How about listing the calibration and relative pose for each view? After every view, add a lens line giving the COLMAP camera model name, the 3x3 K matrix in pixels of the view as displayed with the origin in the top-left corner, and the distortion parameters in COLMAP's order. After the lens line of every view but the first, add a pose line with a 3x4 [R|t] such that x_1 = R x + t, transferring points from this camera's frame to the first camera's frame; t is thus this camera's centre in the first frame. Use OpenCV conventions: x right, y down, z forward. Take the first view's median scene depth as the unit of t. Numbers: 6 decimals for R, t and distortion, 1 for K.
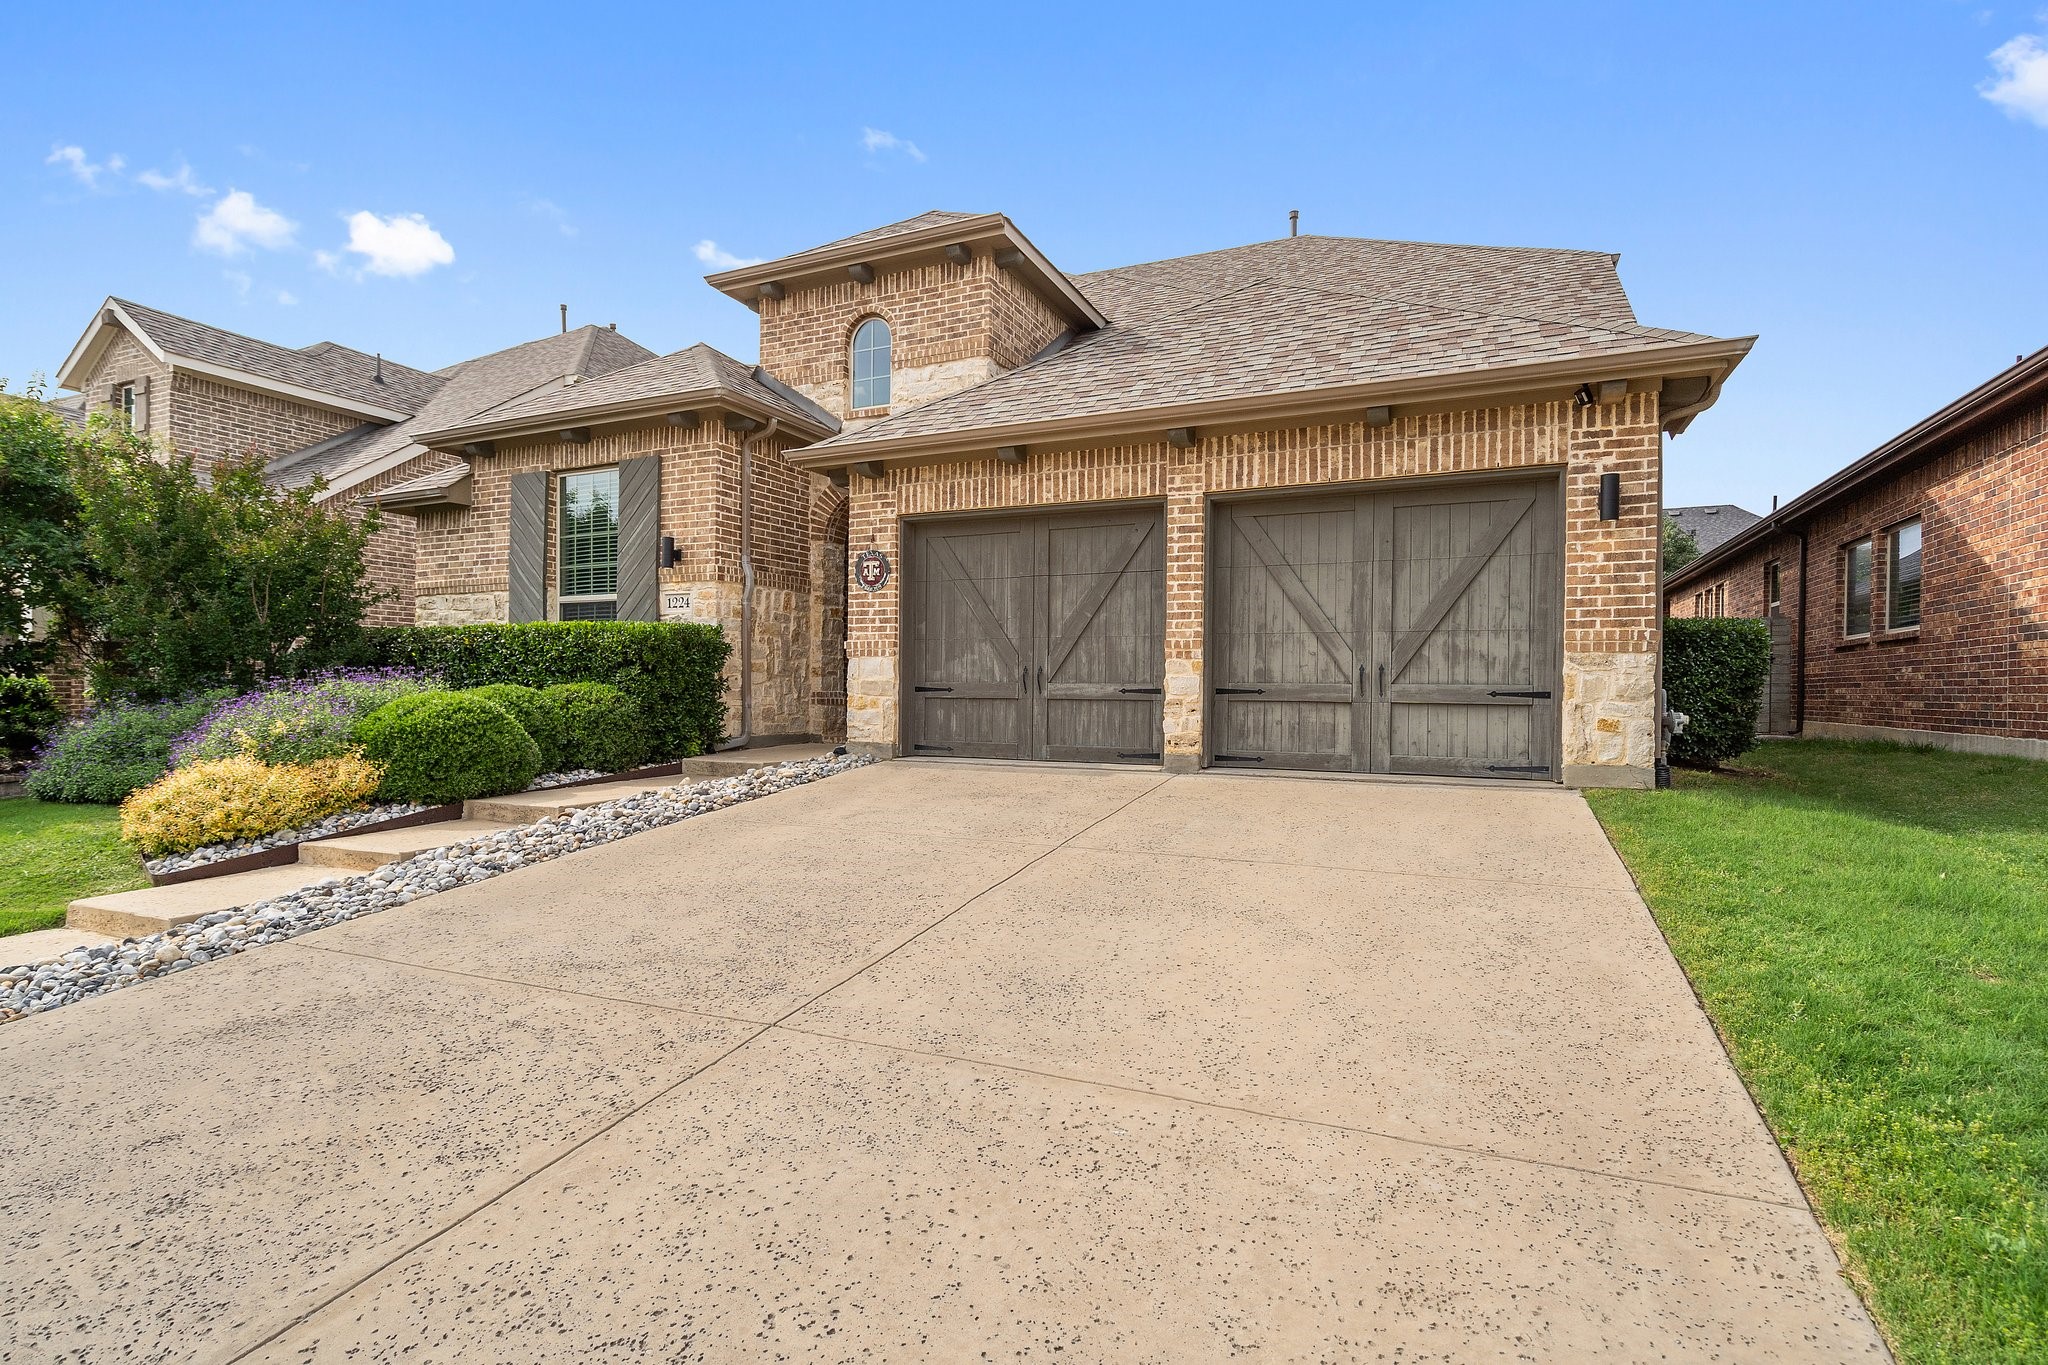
lens RADIAL K [[983.1, 0, 1015.8], [0, 983.1, 696.2], [0, 0, 1]] dist [0.000292, 0.000620]
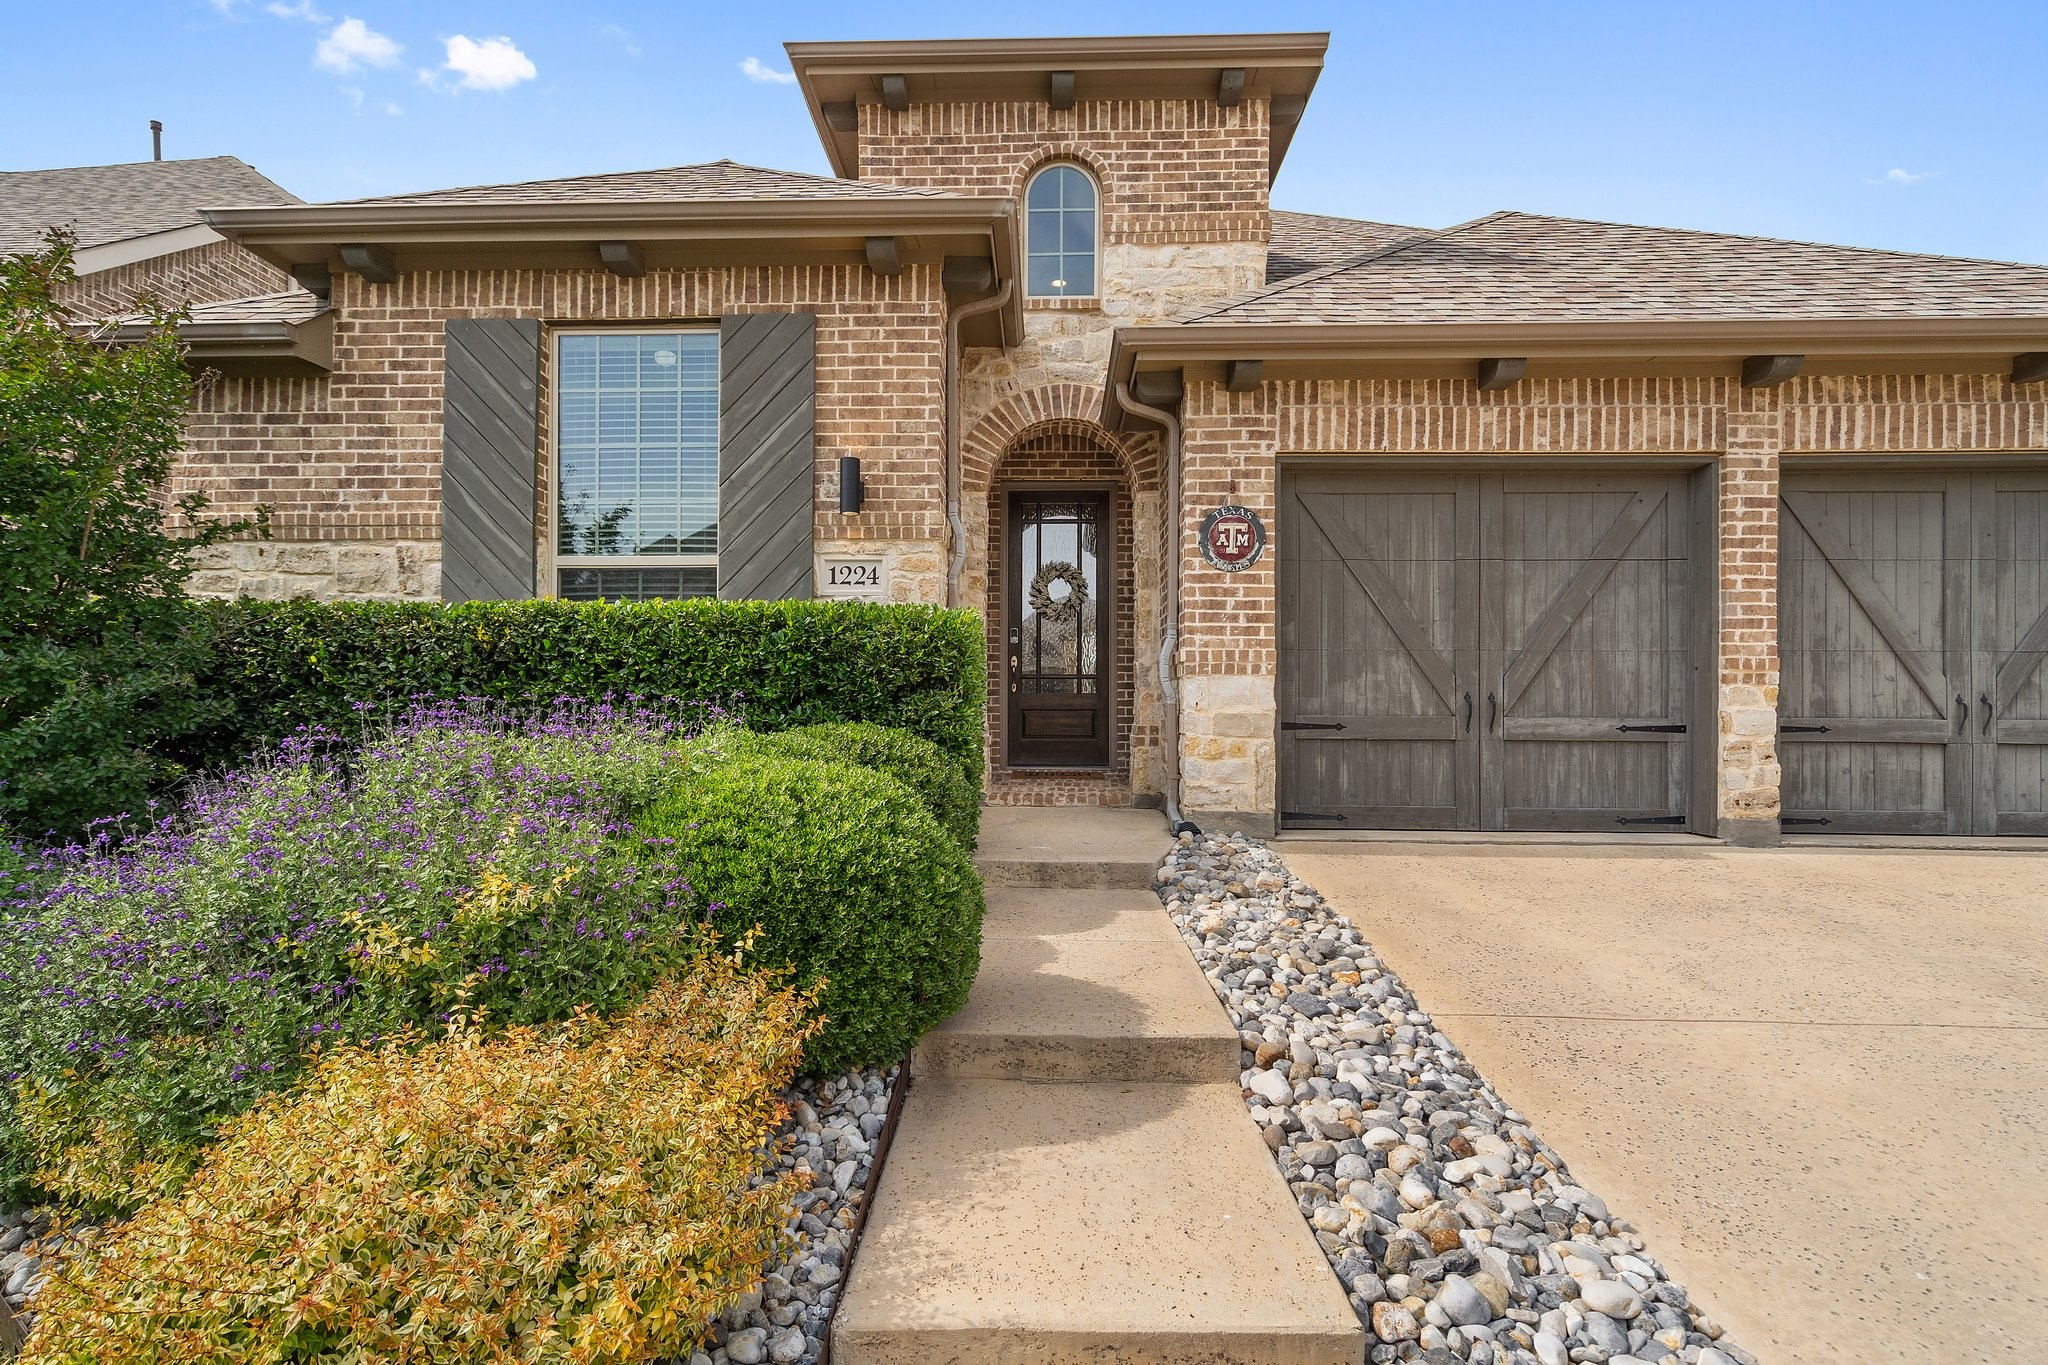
lens RADIAL K [[998.4, 0, 1019.6], [0, 998.4, 705.4], [0, 0, 1]] dist [0.002317, 0.001662]
pose [[0.924046, -0.002136, 0.382276, -0.543973], [0.003167, 0.999993, -0.002066, -0.021043], [-0.382269, 0.003119, 0.924046, 0.488511]]
